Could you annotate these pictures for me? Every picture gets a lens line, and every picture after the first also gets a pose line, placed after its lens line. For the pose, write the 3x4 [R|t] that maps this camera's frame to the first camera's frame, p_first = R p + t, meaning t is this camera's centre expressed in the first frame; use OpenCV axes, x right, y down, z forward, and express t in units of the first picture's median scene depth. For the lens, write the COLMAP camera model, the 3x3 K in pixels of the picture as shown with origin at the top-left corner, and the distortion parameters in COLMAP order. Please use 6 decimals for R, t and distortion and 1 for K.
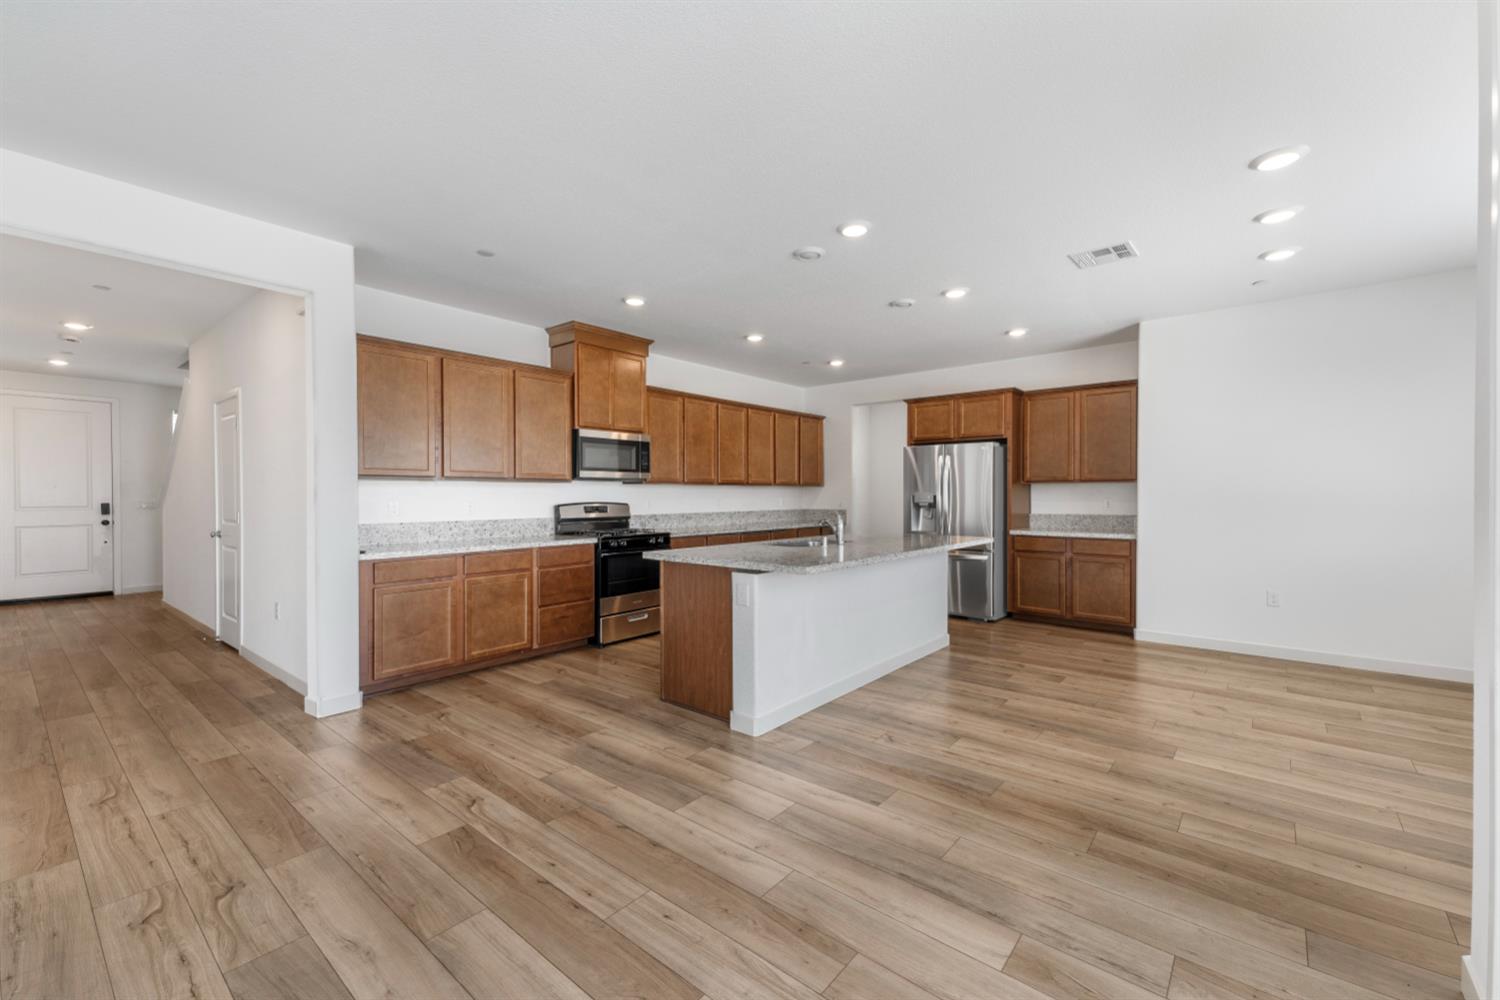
lens RADIAL K [[621.9, 0, 823.8], [0, 621.9, 501.1], [0, 0, 1]] dist [0.042918, 0.000076]
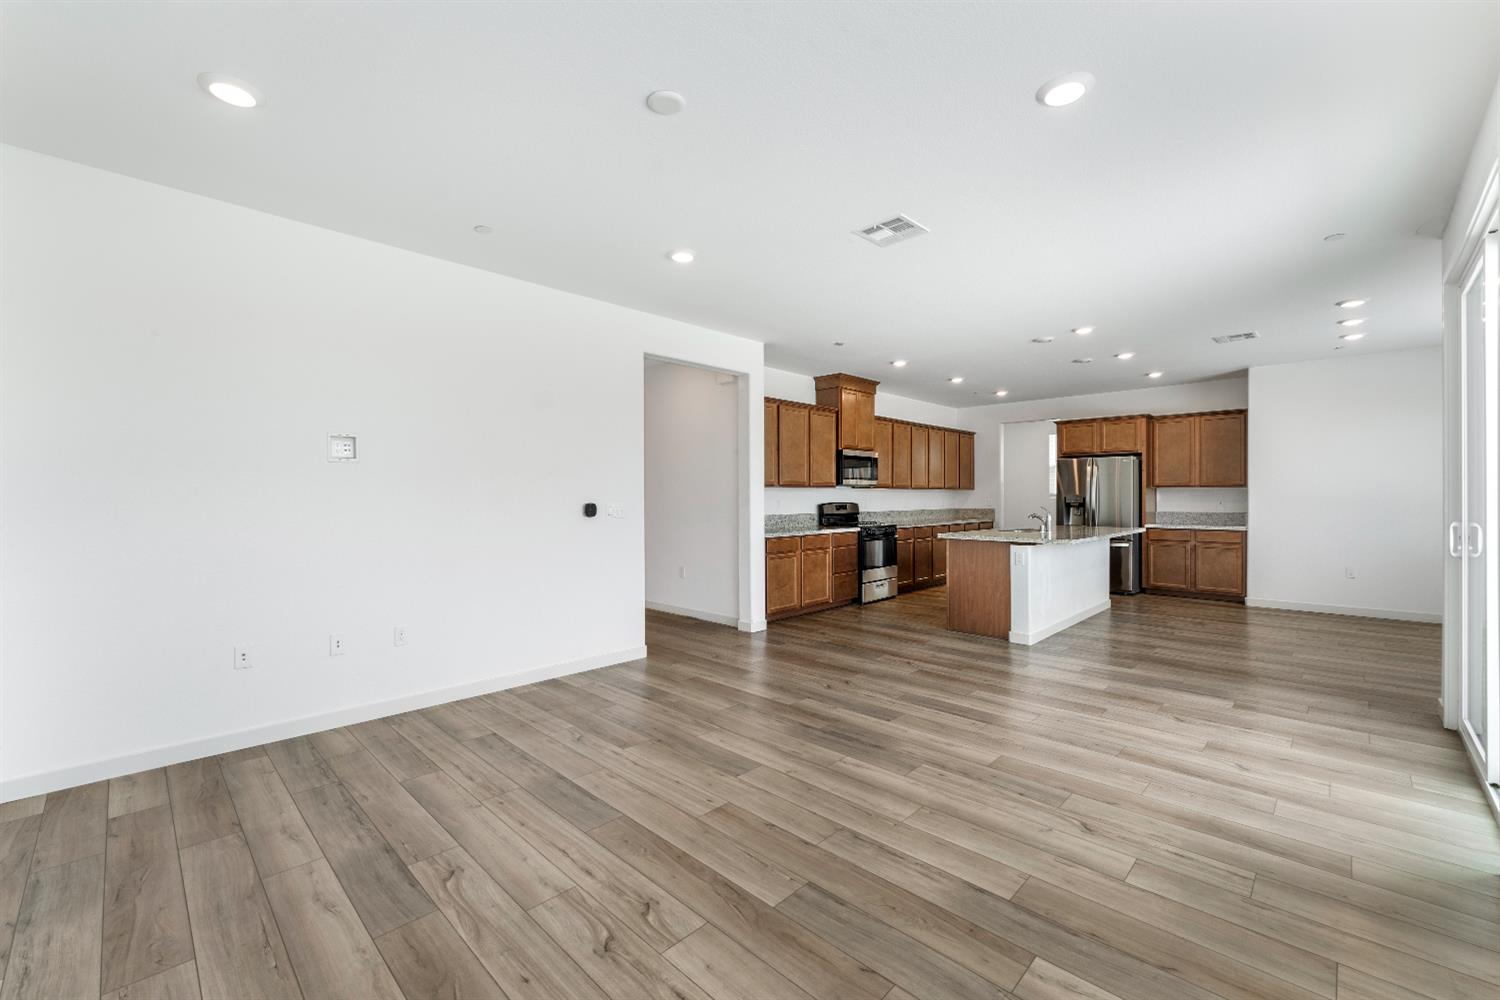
lens RADIAL K [[661.5, 0, 833.4], [0, 661.5, 497.8], [0, 0, 1]] dist [0.002057, 0.000058]
pose [[0.999154, -0.000598, -0.041111, -0.346597], [0.000287, 0.999971, -0.007572, 0.003085], [0.041115, 0.007553, 0.999126, -0.470873]]
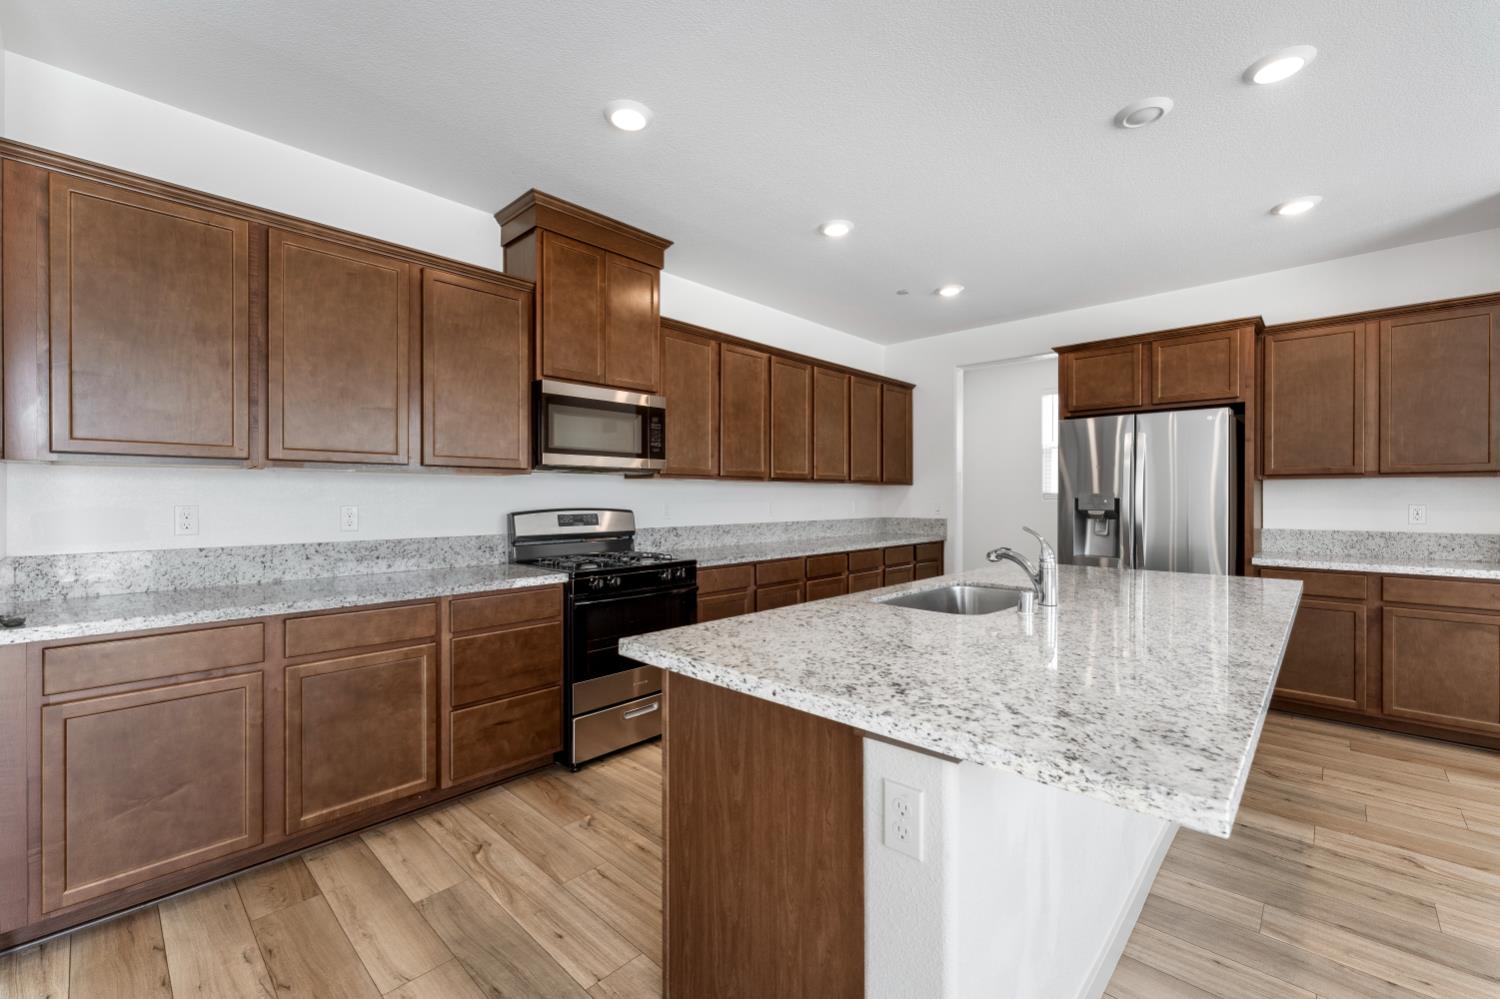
lens RADIAL K [[626.5, 0, 793.2], [0, 626.5, 498.3], [0, 0, 1]] dist [-0.000513, -0.000268]
pose [[0.995474, 0.004008, -0.094954, -0.105718], [-0.004608, 0.999971, -0.006104, -0.005275], [0.094927, 0.006514, 0.995463, 0.446080]]
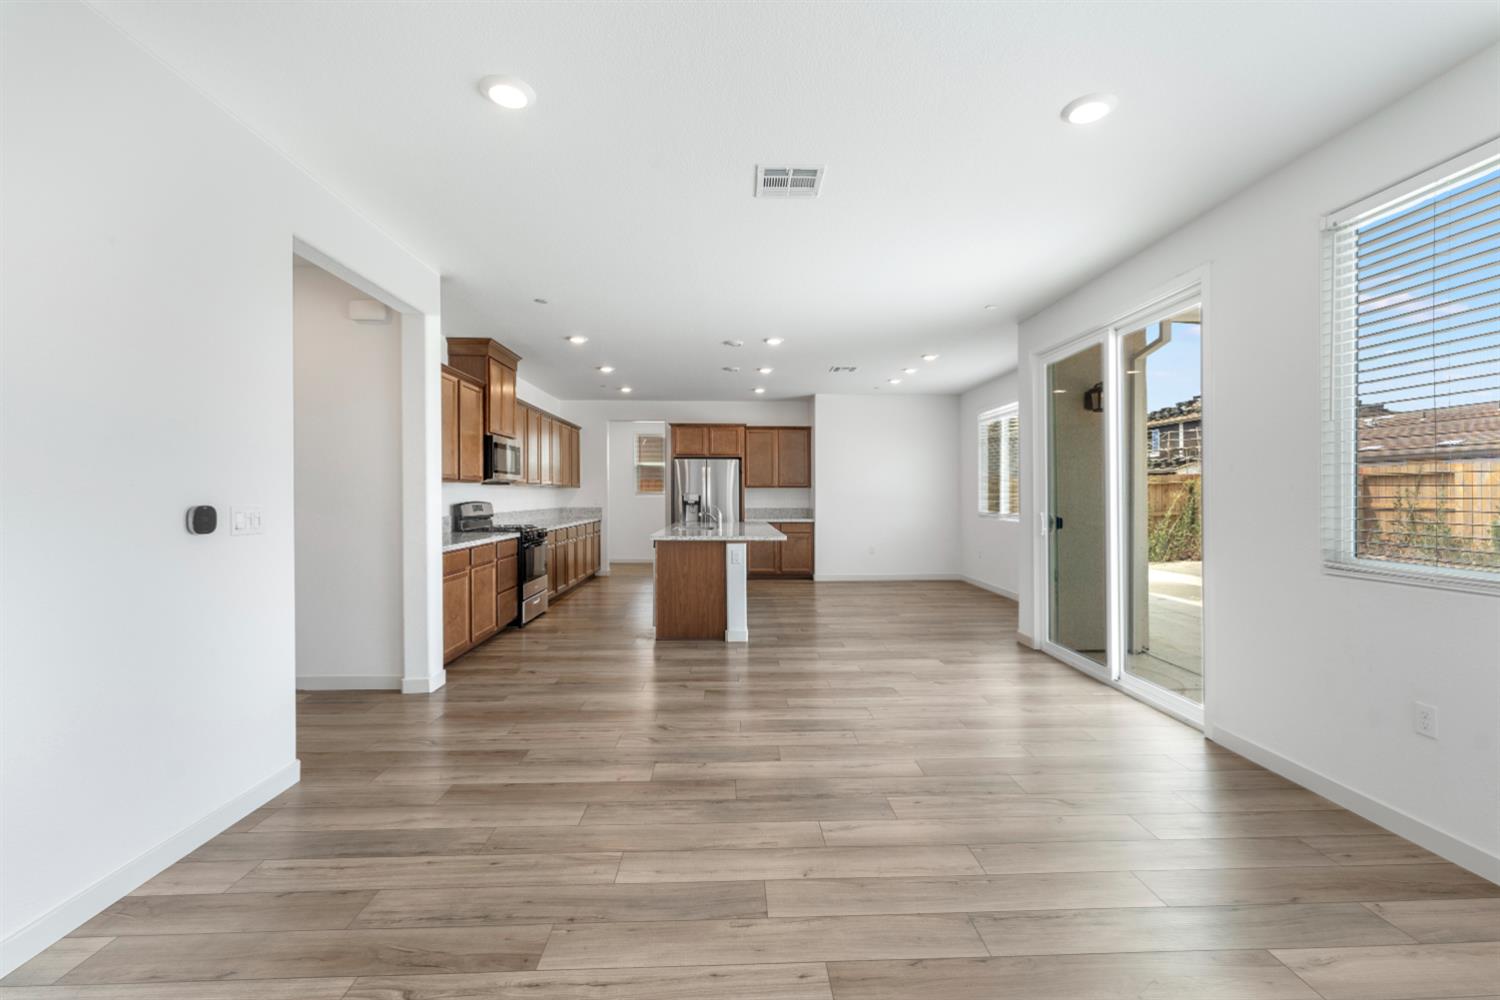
lens RADIAL K [[594.3, 0, 794.5], [0, 594.3, 497.7], [0, 0, 1]] dist [0.000733, 0.000225]
pose [[0.736818, -0.002087, 0.676088, -0.692816], [0.003692, 0.999993, -0.000936, -0.002485], [-0.676081, 0.003186, 0.736820, -0.148802]]
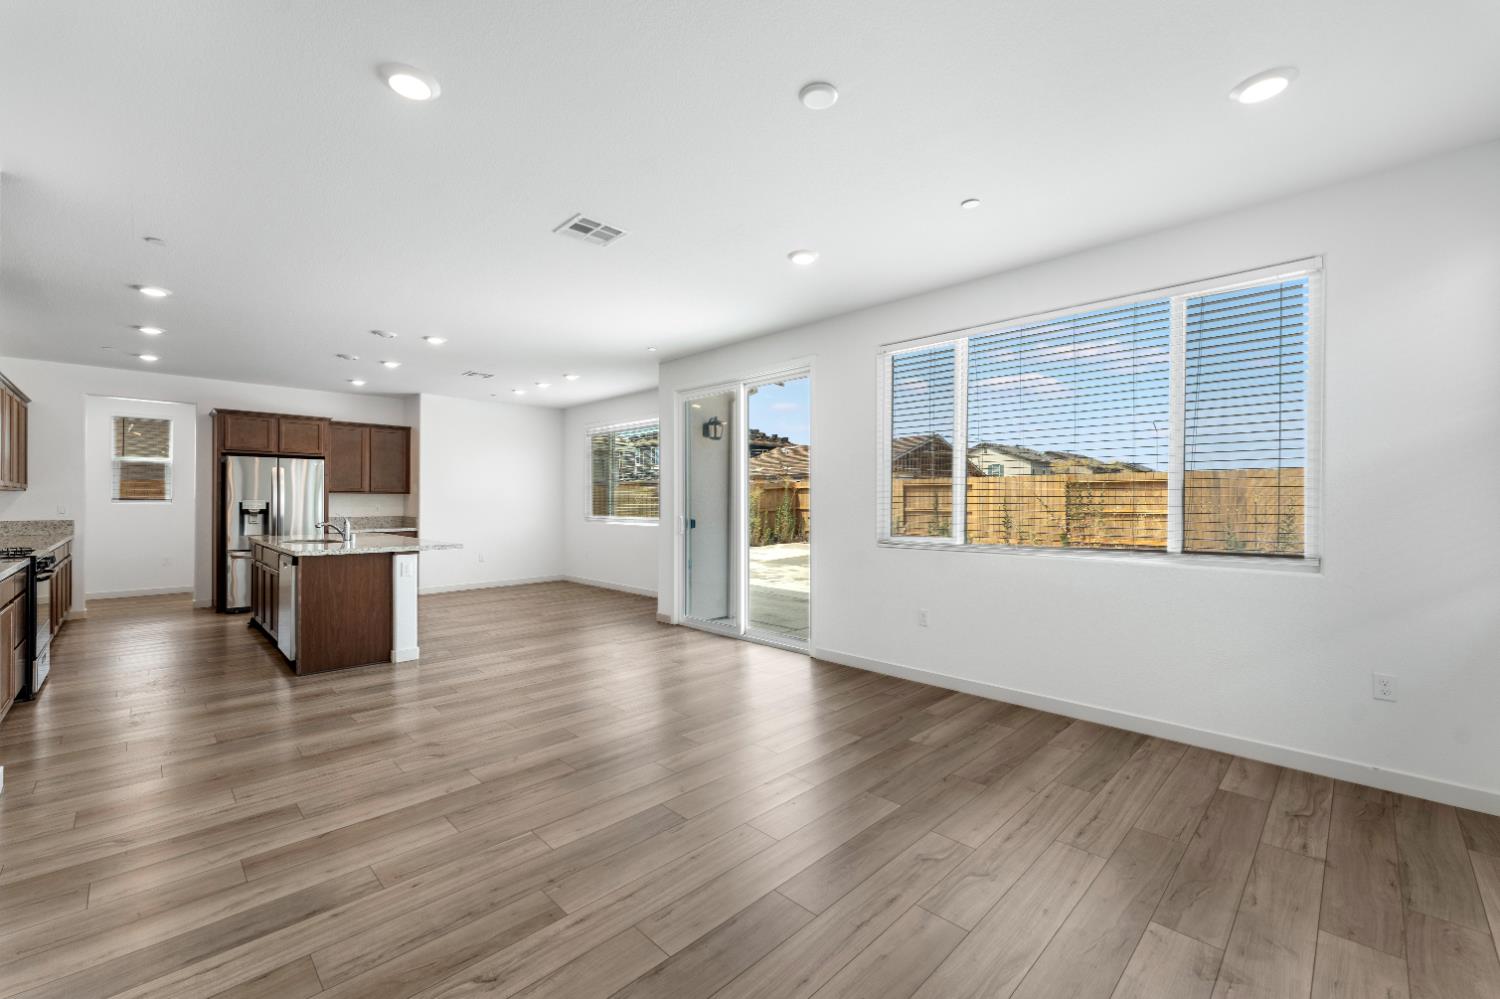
lens RADIAL K [[572.0, 0, 748.7], [0, 572.0, 499.3], [0, 0, 1]] dist [0.003191, 0.000138]
pose [[0.116866, 0.005357, 0.993133, -0.916110], [0.006610, 0.999959, -0.006171, -0.003177], [-0.993126, 0.007286, 0.116826, 0.024624]]
